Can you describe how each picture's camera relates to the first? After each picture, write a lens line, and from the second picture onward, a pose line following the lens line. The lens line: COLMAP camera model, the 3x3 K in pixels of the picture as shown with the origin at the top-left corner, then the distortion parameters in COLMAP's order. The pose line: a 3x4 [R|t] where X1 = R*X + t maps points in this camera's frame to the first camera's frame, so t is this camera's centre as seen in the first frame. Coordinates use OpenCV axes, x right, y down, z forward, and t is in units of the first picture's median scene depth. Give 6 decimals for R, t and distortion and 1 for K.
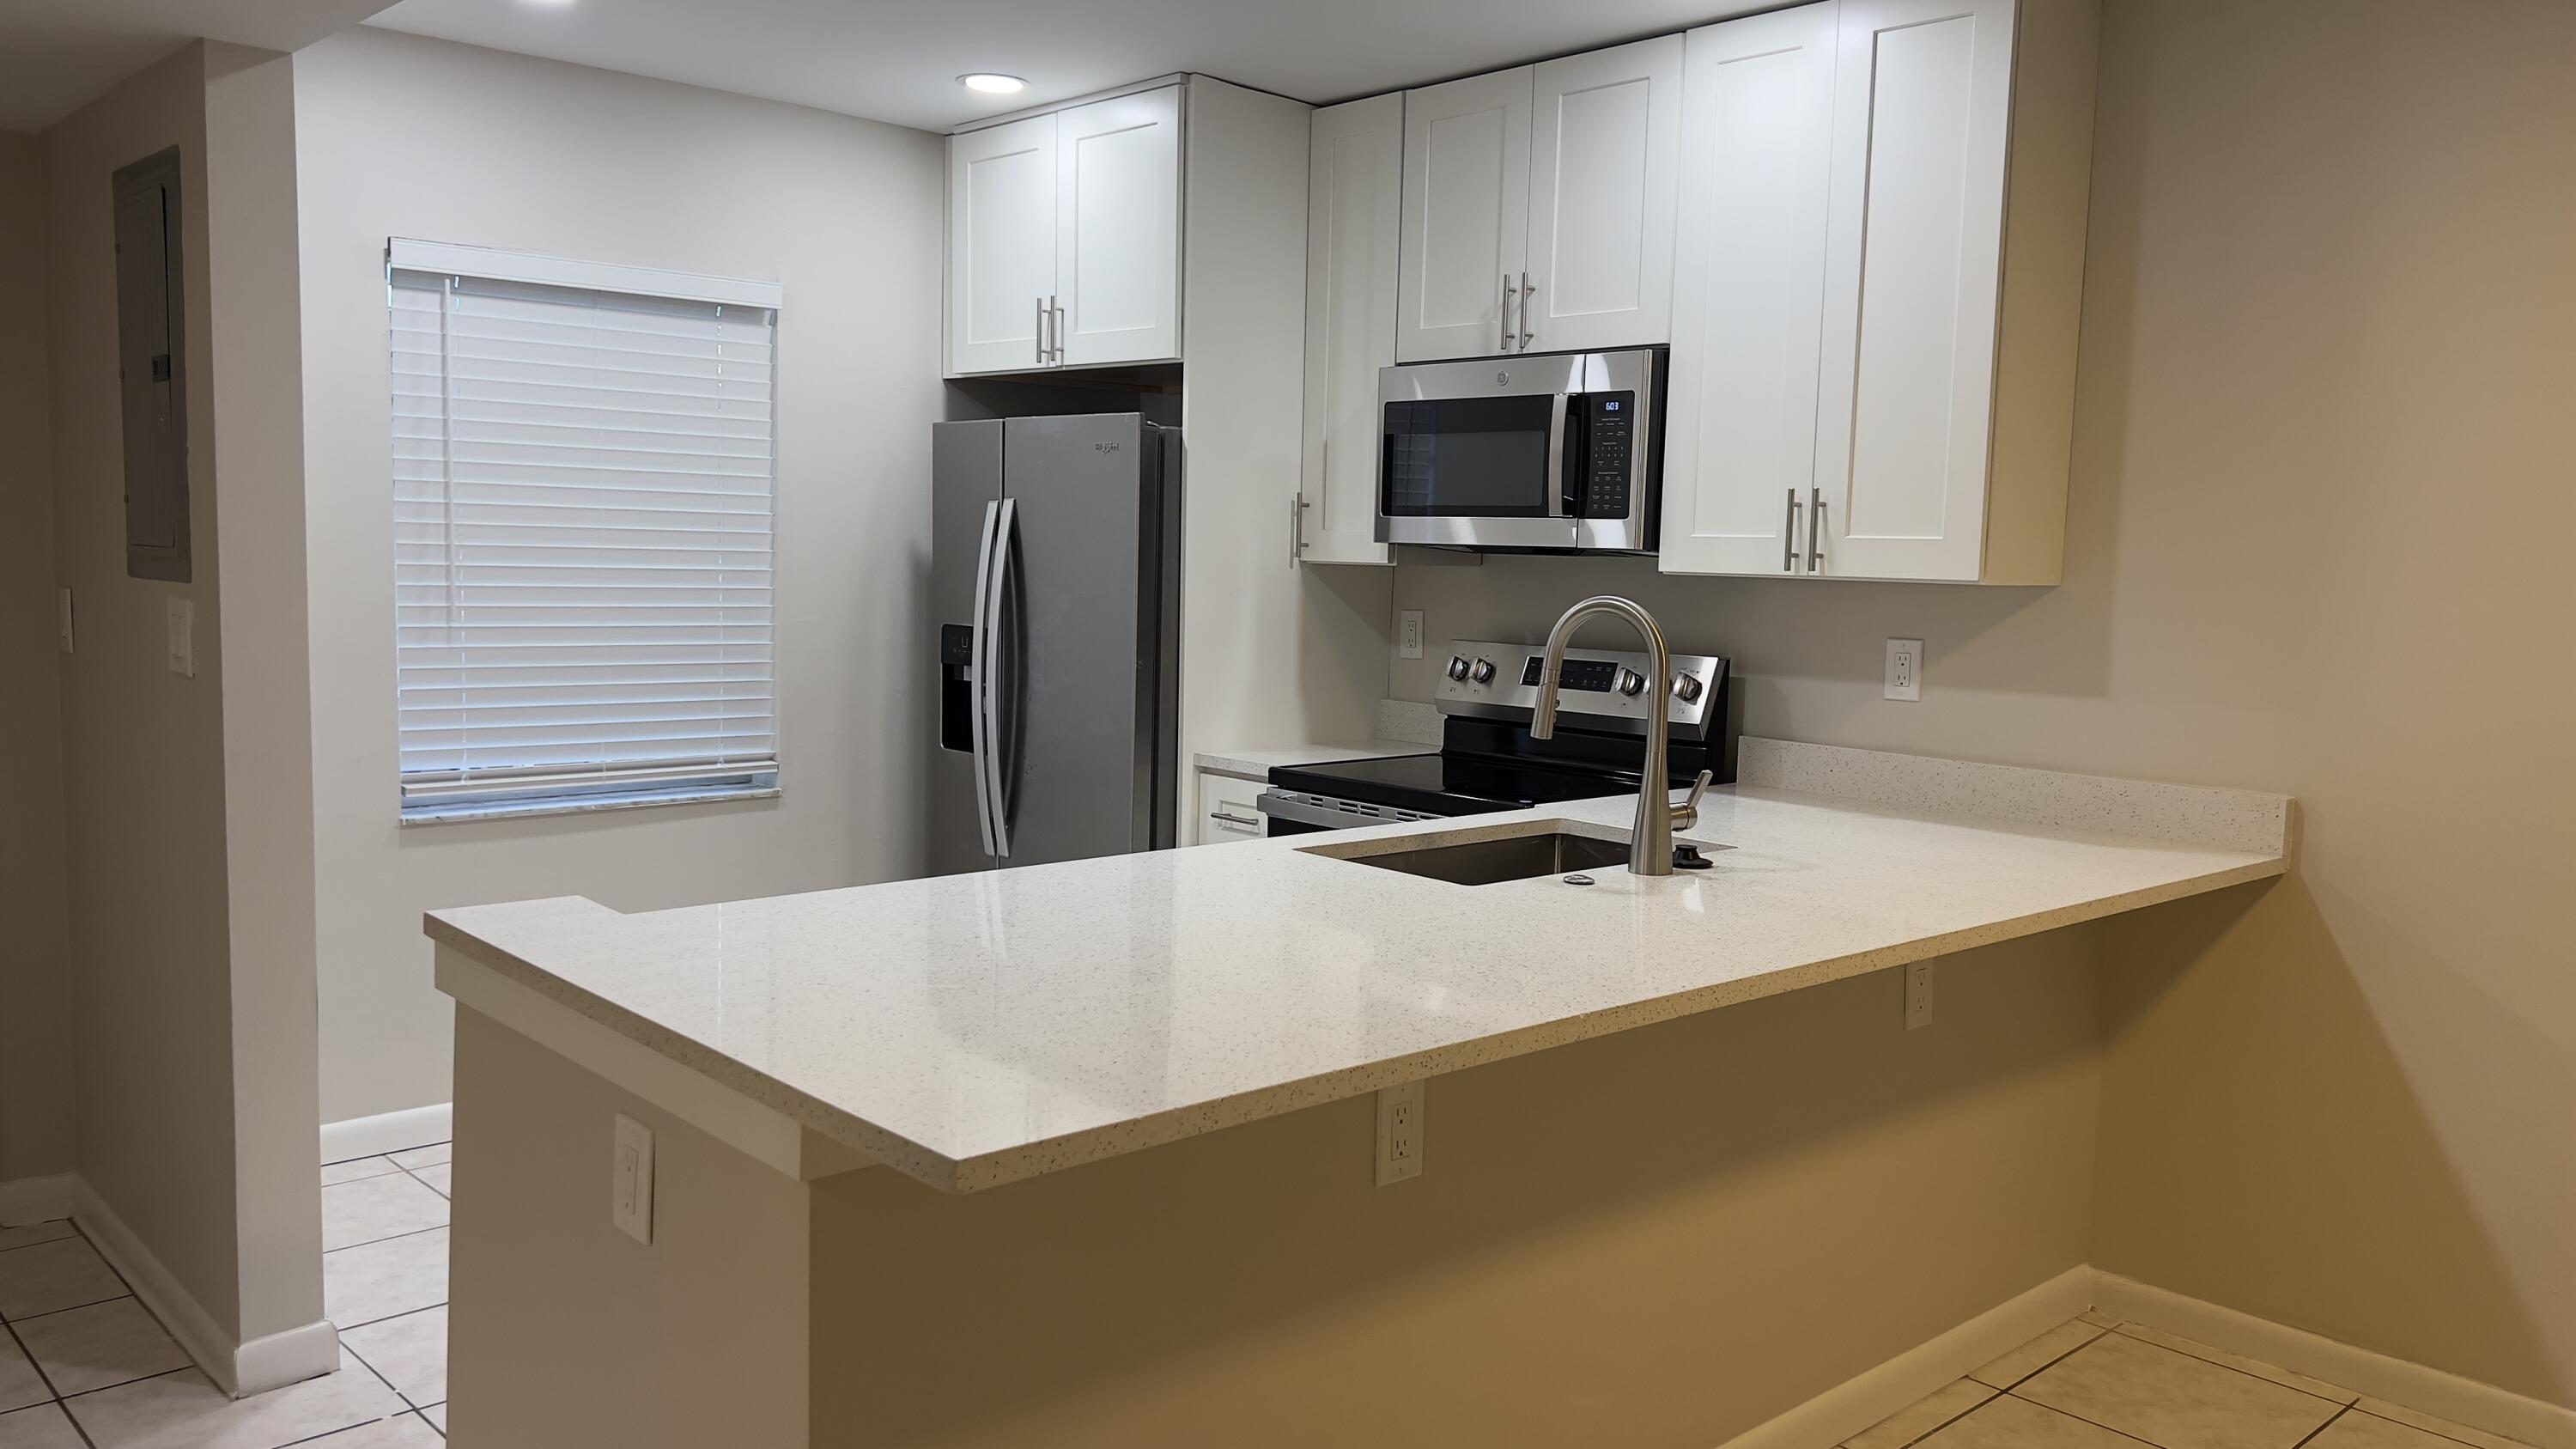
lens RADIAL K [[1932.4, 0, 1288.0], [0, 1932.4, 724.5], [0, 0, 1]] dist [0.208272, -0.547300]
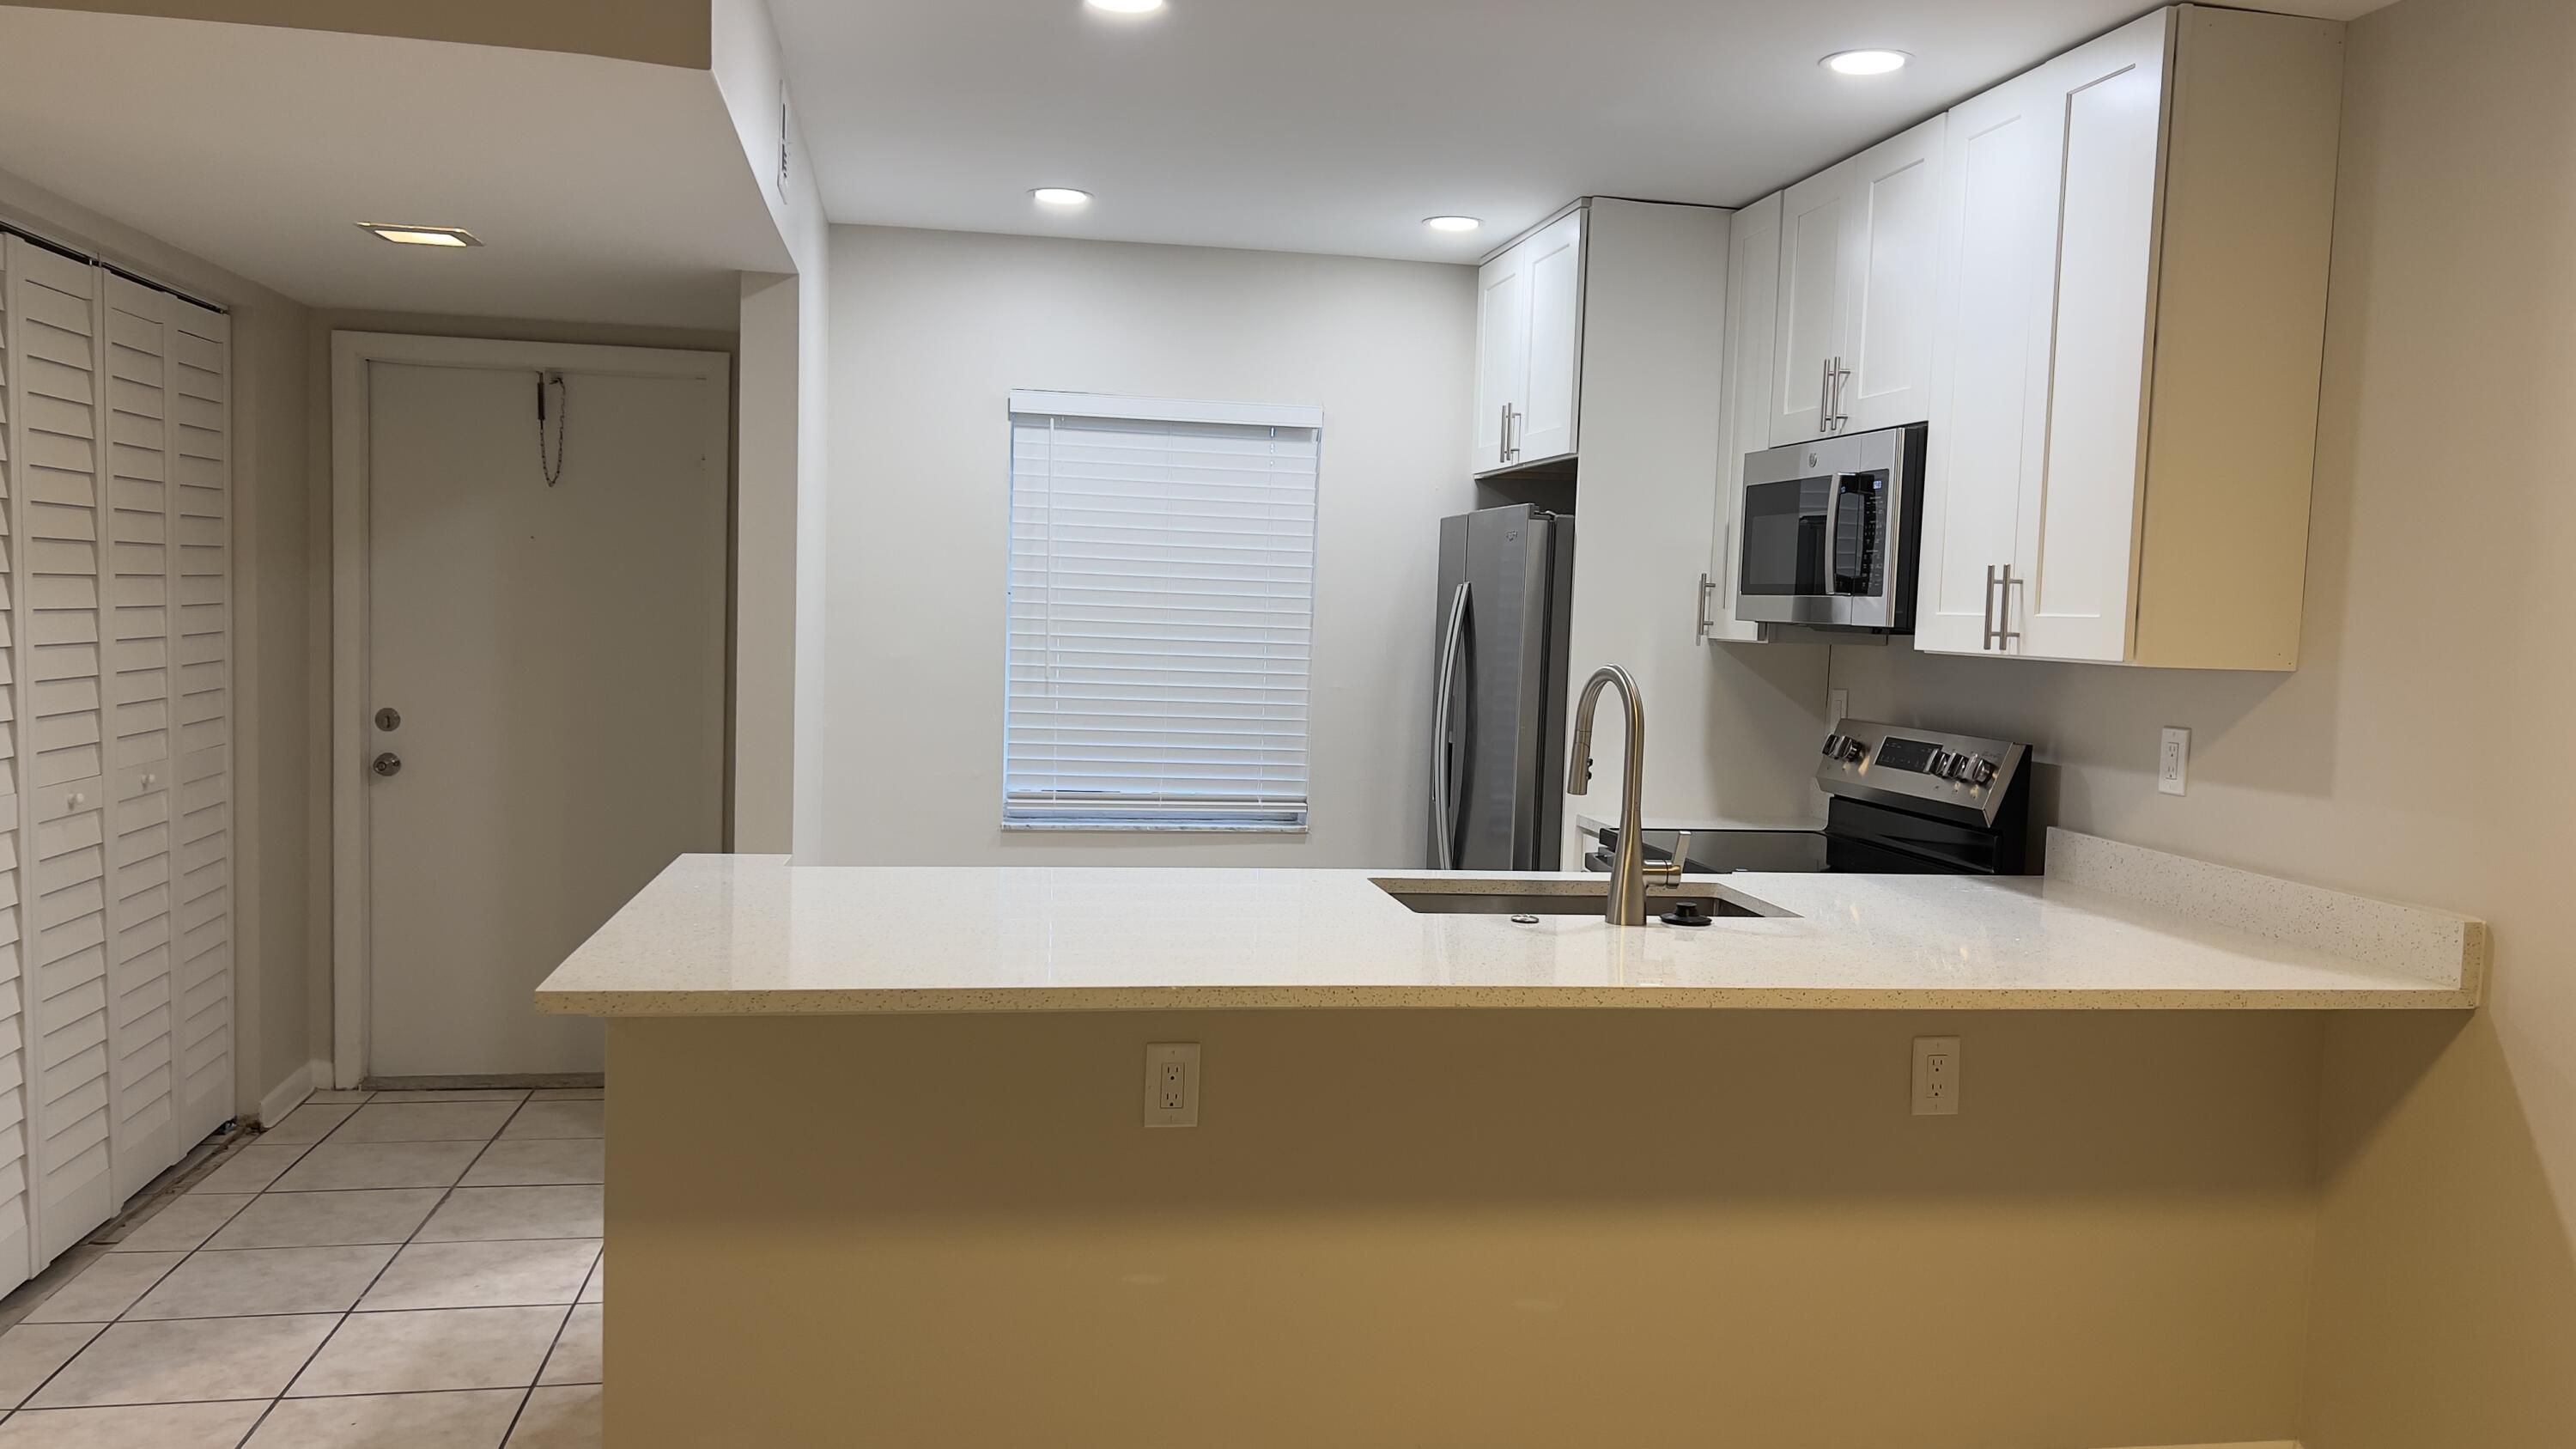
lens RADIAL K [[1932.4, 0, 1288.0], [0, 1932.4, 724.5], [0, 0, 1]] dist [0.208272, -0.547300]
pose [[0.841389, 0.036684, -0.539183, 0.441253], [-0.062448, 0.997610, -0.029576, 0.007771], [0.536809, 0.058556, 0.841669, -0.001700]]
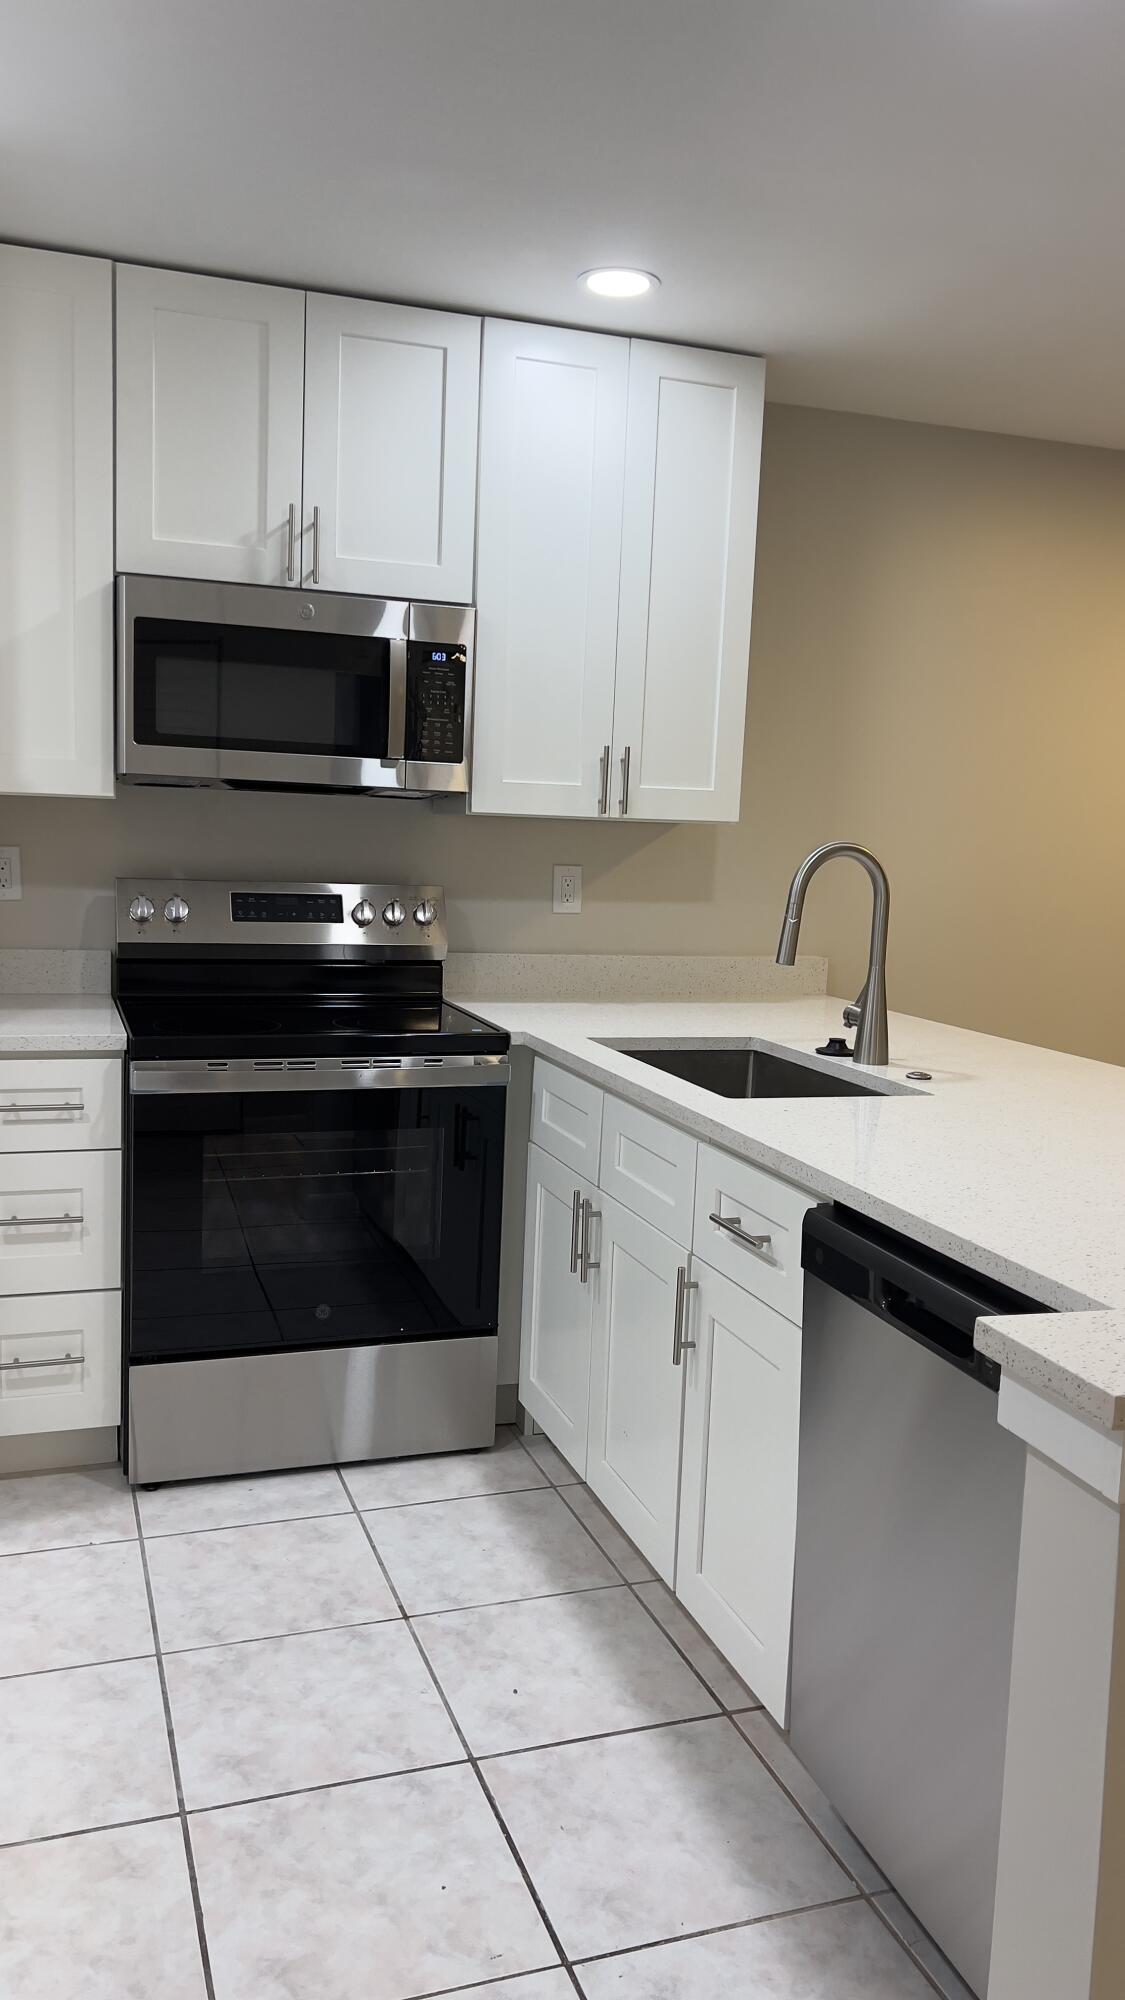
lens RADIAL K [[1500.1, 0, 562.5], [0, 1500.1, 1000.0], [0, 0, 1]] dist [0.208272, -0.547300]
pose [[0.407524, -0.120887, 0.905158, -0.560344], [0.055048, 0.992649, 0.107788, -0.059291], [-0.911534, 0.005901, 0.411183, 0.572856]]
